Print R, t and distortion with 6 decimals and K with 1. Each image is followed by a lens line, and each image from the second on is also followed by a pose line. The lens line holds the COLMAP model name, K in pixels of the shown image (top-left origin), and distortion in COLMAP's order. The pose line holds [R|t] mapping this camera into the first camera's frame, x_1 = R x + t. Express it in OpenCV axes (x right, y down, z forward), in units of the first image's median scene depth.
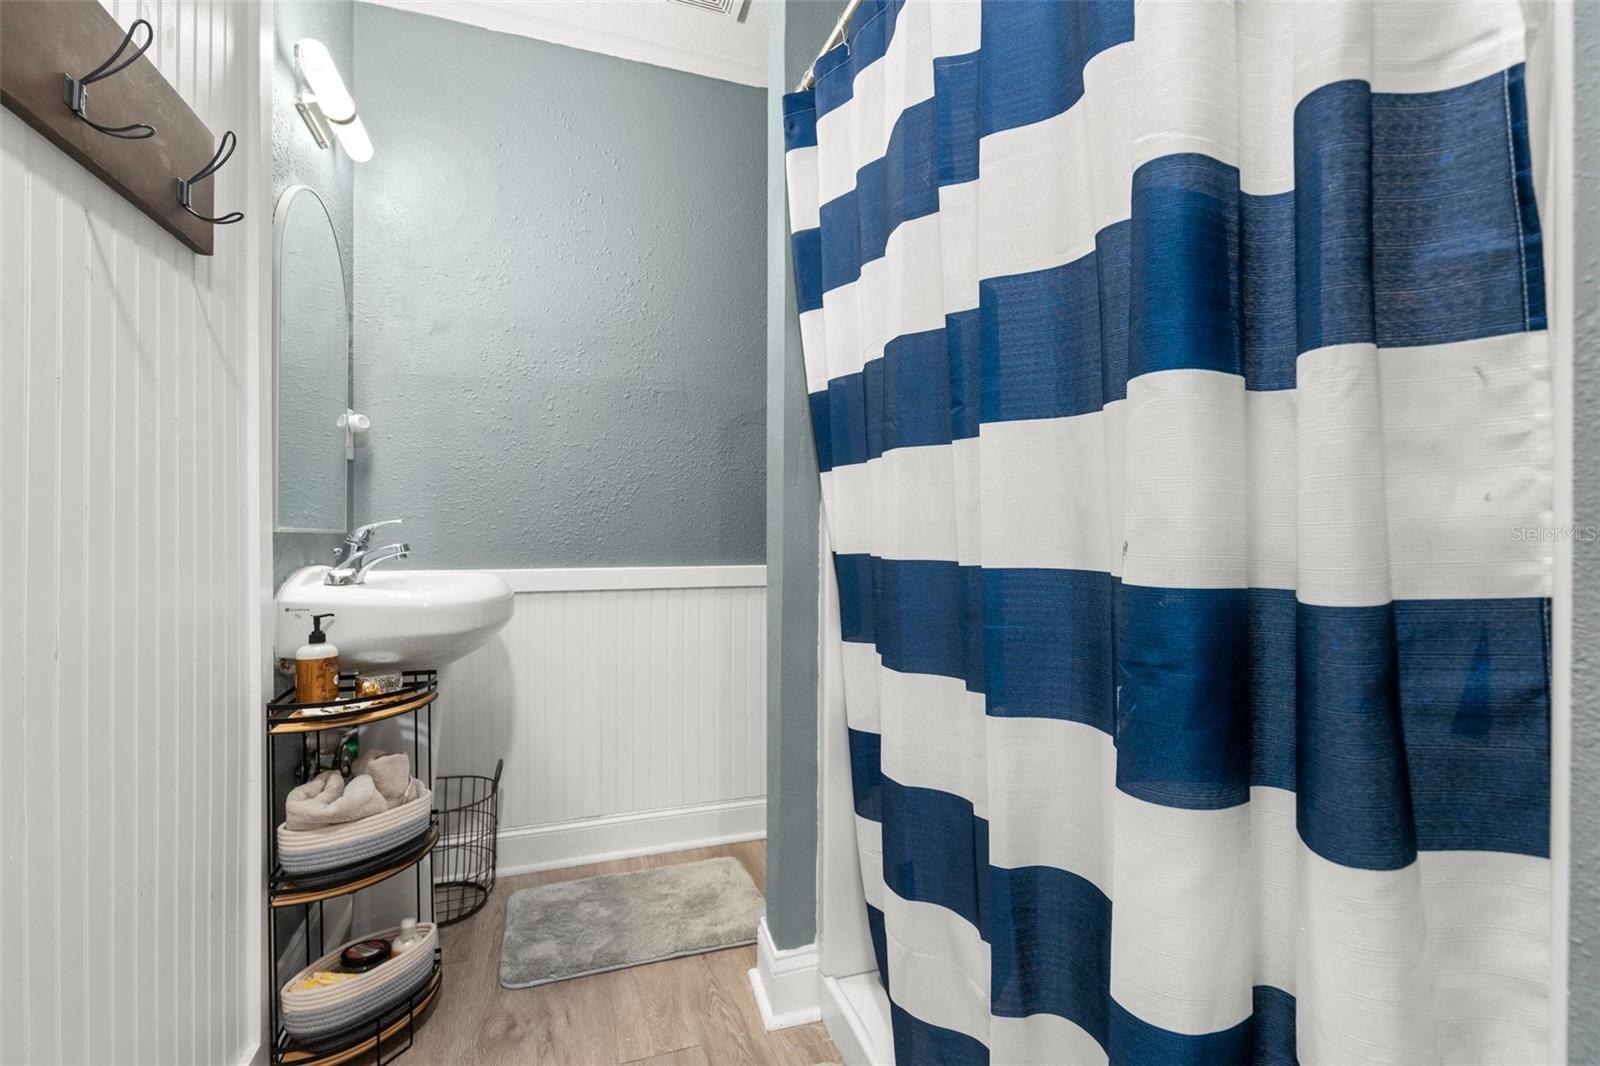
lens RADIAL K [[718.9, 0, 796.0], [0, 718.9, 521.9], [0, 0, 1]] dist [0.007360, -0.000498]
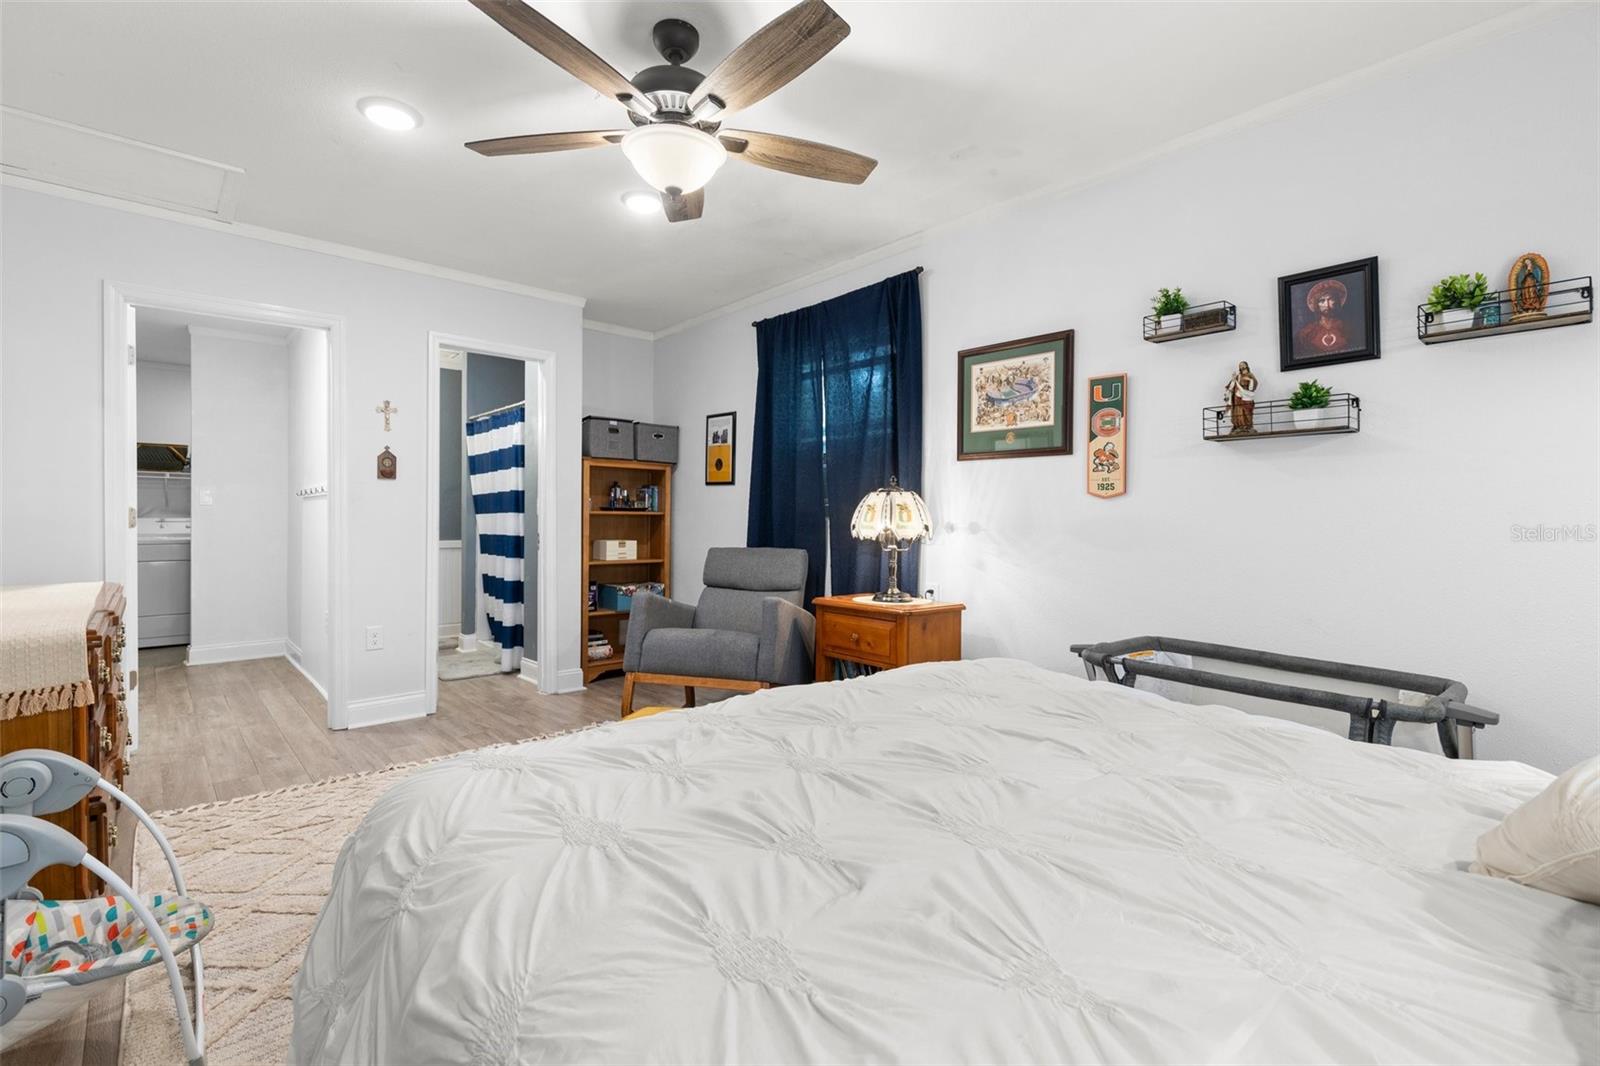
lens RADIAL K [[718.9, 0, 796.0], [0, 718.9, 521.9], [0, 0, 1]] dist [0.007360, -0.000498]
pose [[0.926708, -0.003547, 0.375765, 0.181615], [0.000773, 0.999971, 0.007533, -0.054755], [-0.375781, -0.006690, 0.926685, -3.471279]]
